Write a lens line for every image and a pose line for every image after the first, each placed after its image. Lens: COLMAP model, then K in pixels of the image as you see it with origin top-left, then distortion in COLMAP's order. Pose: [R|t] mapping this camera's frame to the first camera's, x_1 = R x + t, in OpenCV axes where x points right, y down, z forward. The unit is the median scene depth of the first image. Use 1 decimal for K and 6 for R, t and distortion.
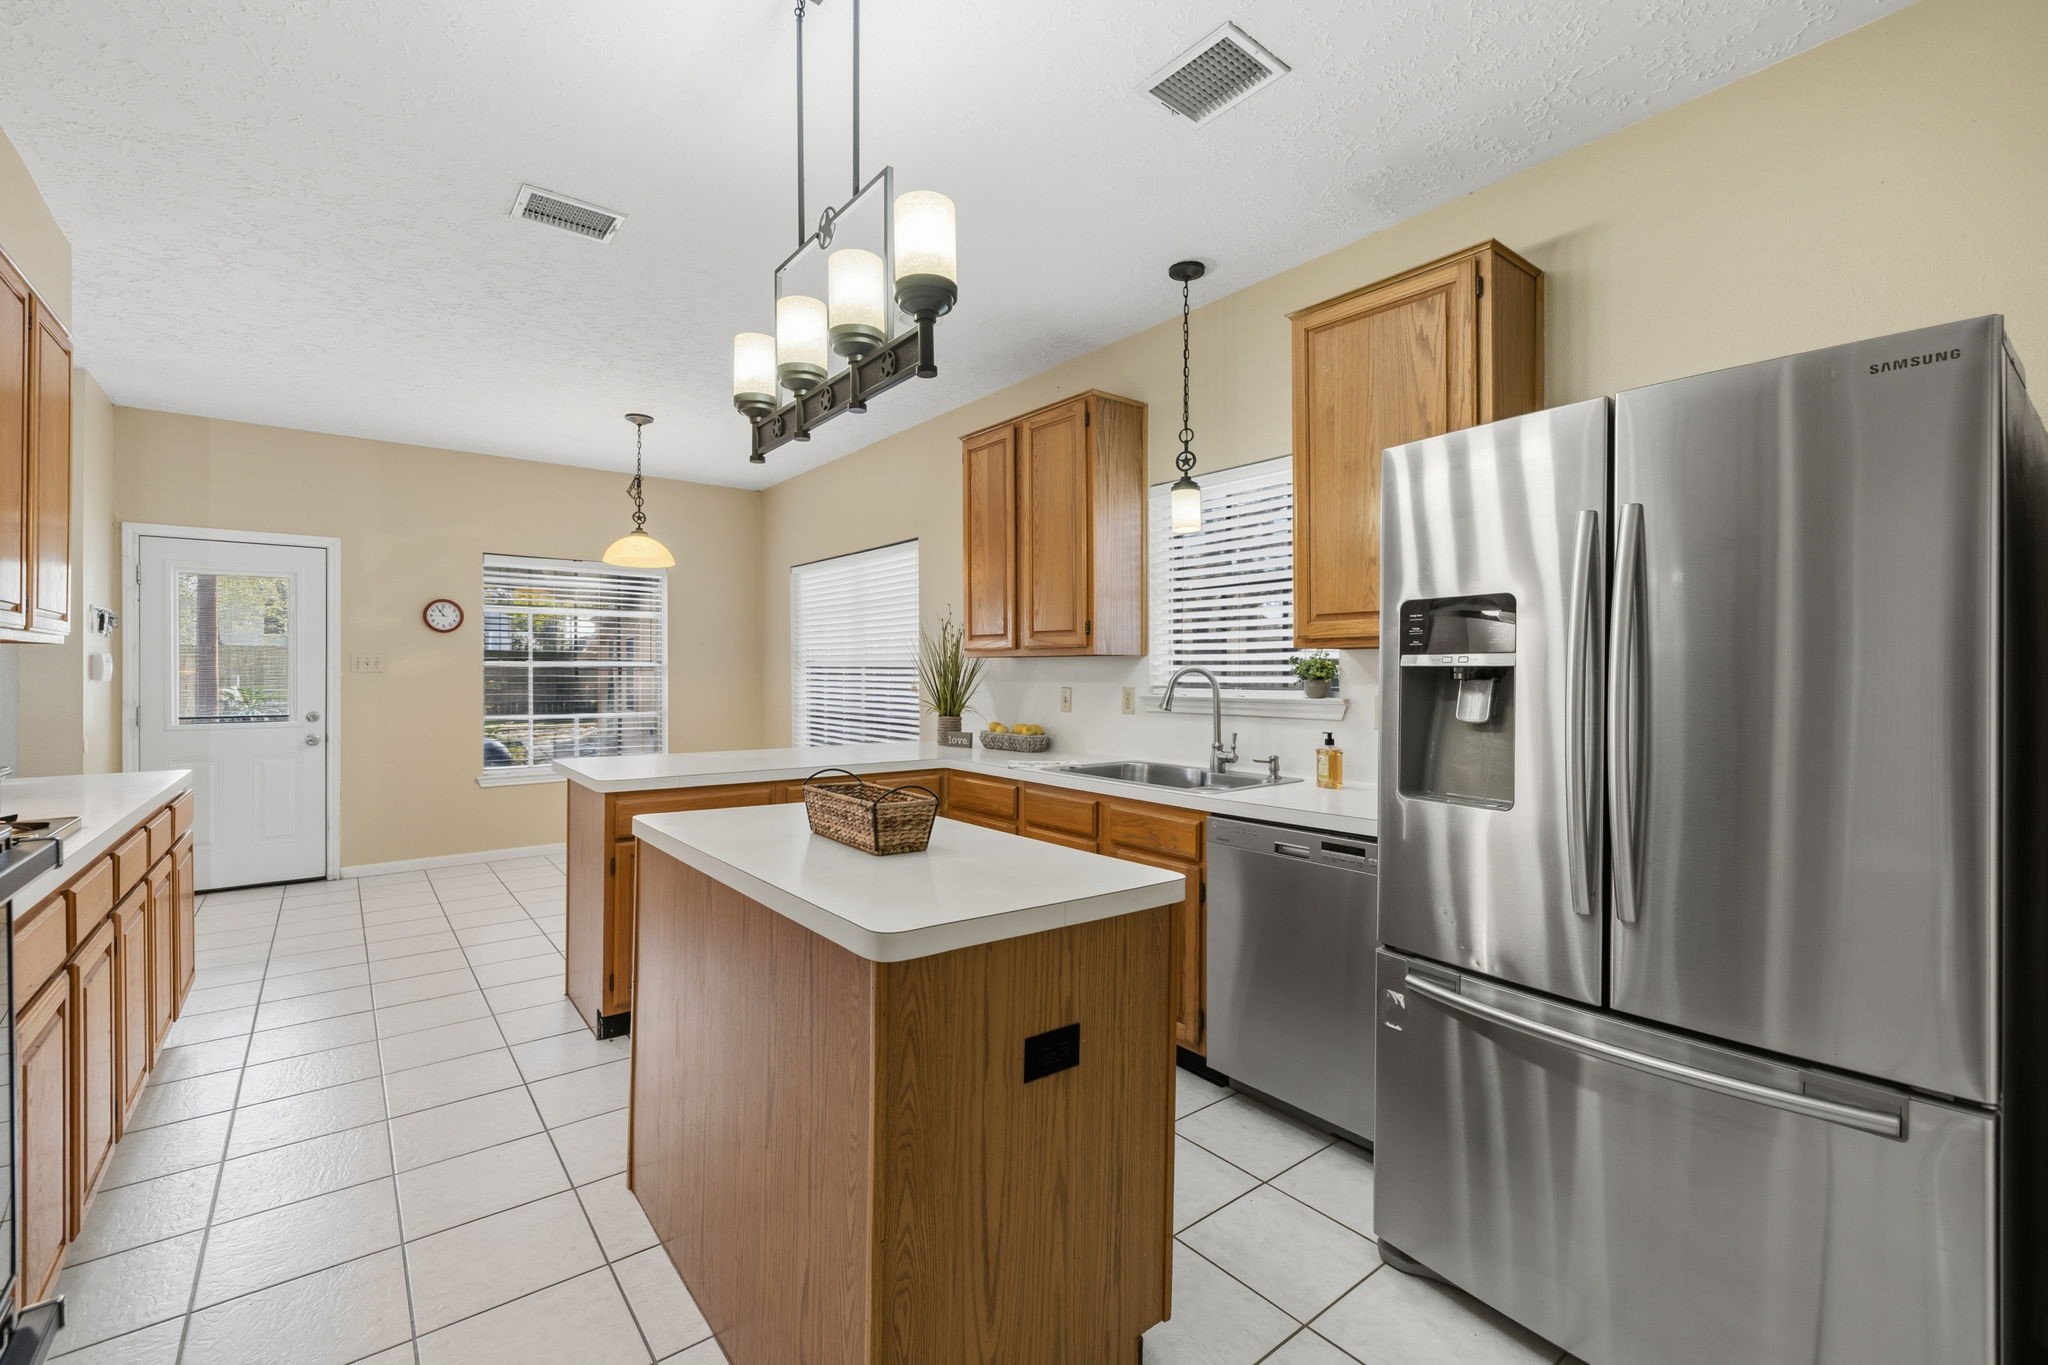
lens RADIAL K [[860.4, 0, 1025.7], [0, 860.4, 676.9], [0, 0, 1]] dist [-0.000118, 0.000159]
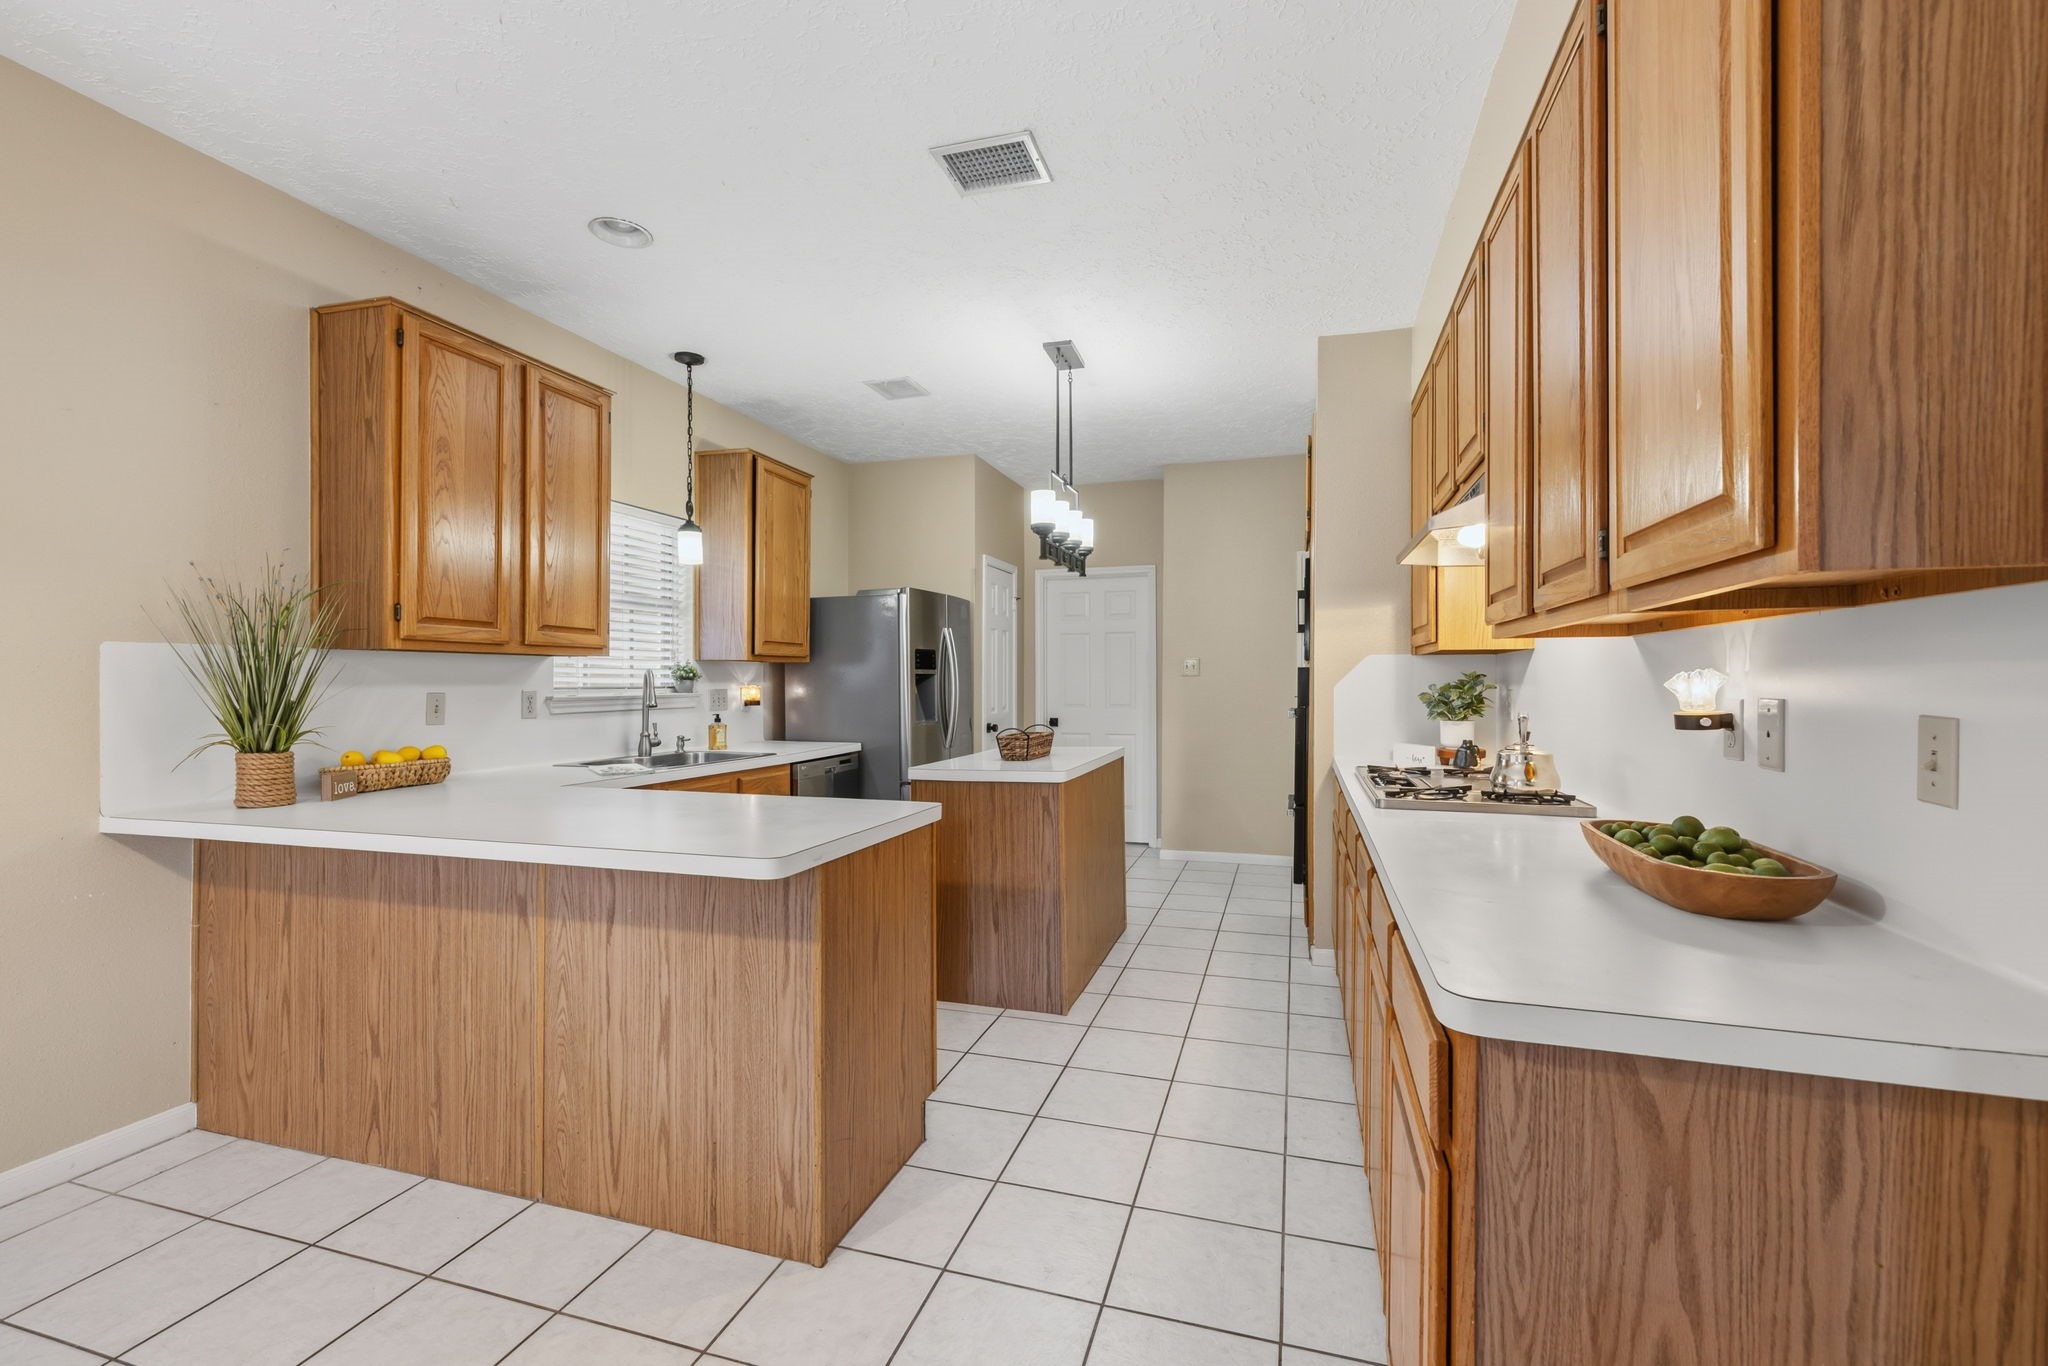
lens RADIAL K [[860.4, 0, 1028.6], [0, 860.4, 680.2], [0, 0, 1]] dist [-0.000118, 0.000159]
pose [[-0.552869, -0.006851, 0.833240, -0.815988], [-0.002952, 0.999976, 0.006264, -0.004386], [-0.833263, 0.001004, -0.552876, 0.916634]]
